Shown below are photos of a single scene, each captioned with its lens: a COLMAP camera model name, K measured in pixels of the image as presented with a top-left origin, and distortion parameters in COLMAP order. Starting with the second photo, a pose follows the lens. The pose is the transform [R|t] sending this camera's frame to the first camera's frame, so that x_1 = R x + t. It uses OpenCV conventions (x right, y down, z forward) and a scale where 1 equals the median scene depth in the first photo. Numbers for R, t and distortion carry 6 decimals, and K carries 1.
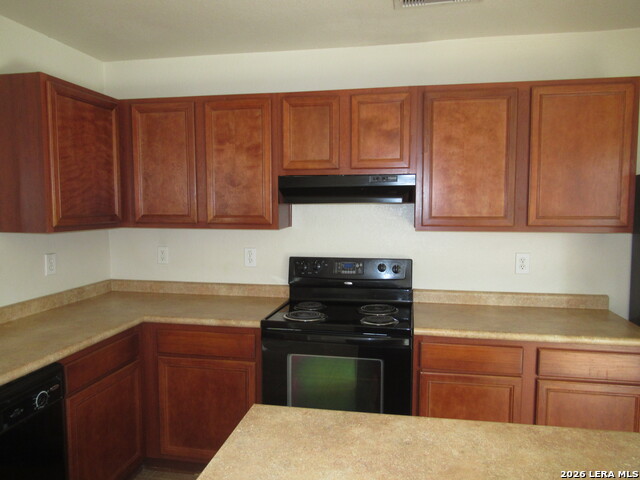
lens RADIAL K [[474.5, 0, 321.4], [0, 474.5, 241.4], [0, 0, 1]] dist [-0.005468, -0.002692]
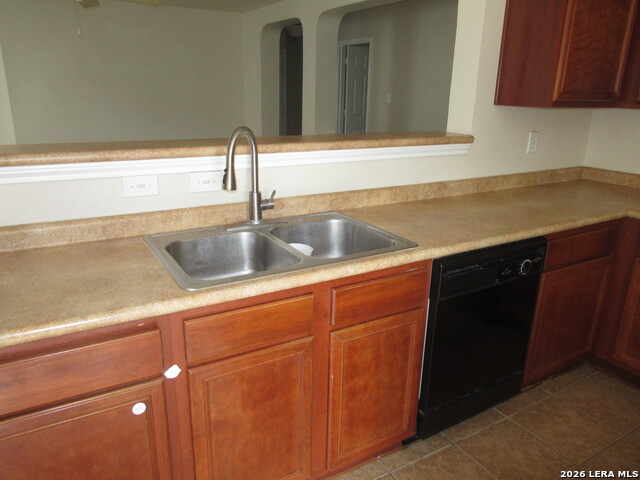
lens RADIAL K [[474.5, 0, 321.1], [0, 474.5, 243.8], [0, 0, 1]] dist [-0.005468, -0.002692]
pose [[0.661203, 0.242796, -0.709831, -0.109599], [-0.077073, 0.963159, 0.257652, 0.033372], [0.746237, -0.115651, 0.655557, -0.019481]]
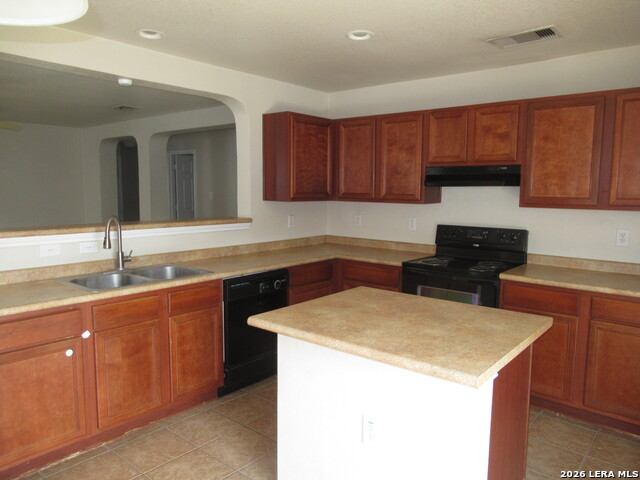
lens RADIAL K [[474.5, 0, 322.9], [0, 474.5, 242.9], [0, 0, 1]] dist [-0.005468, -0.002692]
pose [[0.874102, 0.064608, -0.481427, 0.362429], [-0.047319, 0.997727, 0.047981, 0.040858], [0.483432, -0.019160, 0.875172, -0.446930]]
